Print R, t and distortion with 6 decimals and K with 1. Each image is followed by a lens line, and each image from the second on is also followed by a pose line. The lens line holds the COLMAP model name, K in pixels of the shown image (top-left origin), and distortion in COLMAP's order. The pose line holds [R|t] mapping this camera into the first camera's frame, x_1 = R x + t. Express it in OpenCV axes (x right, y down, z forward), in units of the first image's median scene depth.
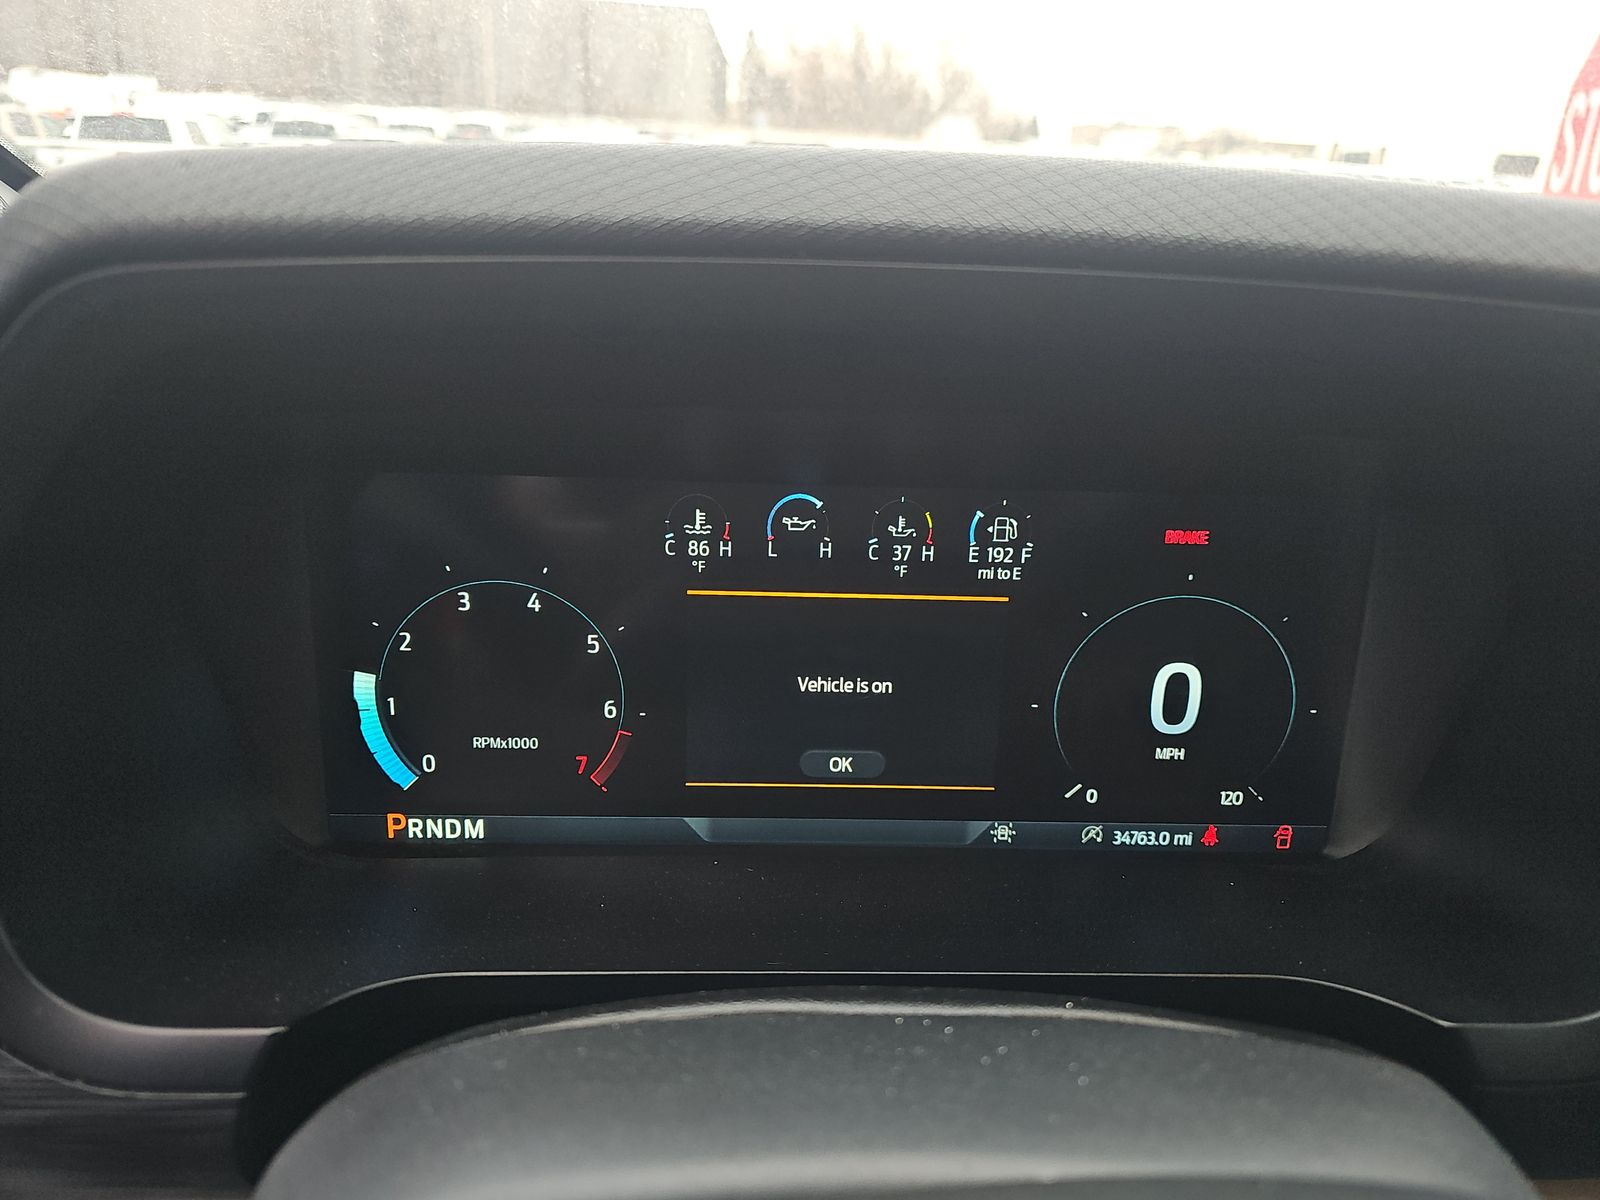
lens RADIAL K [[1067.1, 0, 802.3], [0, 1067.1, 600.1], [0, 0, 1]] dist [0.000385, 0.000589]
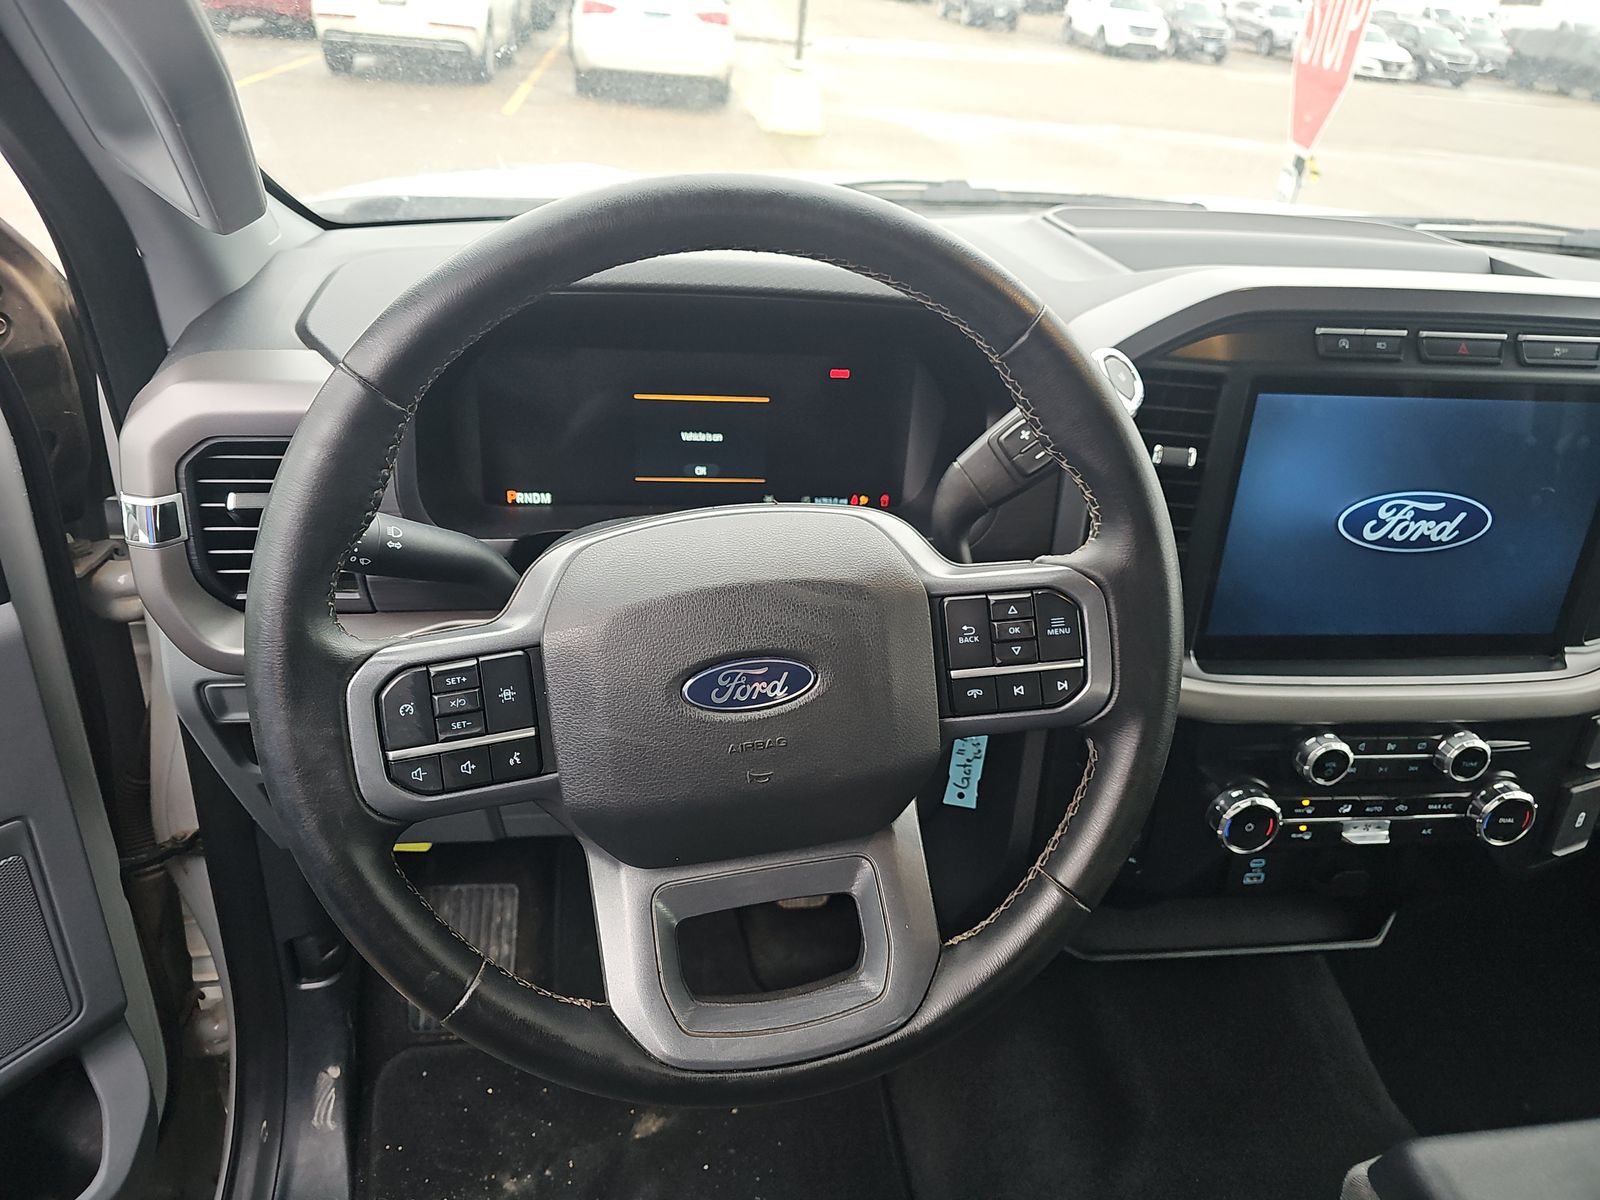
lens RADIAL K [[1067.1, 0, 799.1], [0, 1067.1, 601.0], [0, 0, 1]] dist [0.000385, 0.000589]
pose [[0.991947, -0.028296, 0.123456, -0.049676], [0.008074, 0.986870, 0.161318, 0.058027], [-0.126400, -0.159022, 0.979150, -1.418051]]
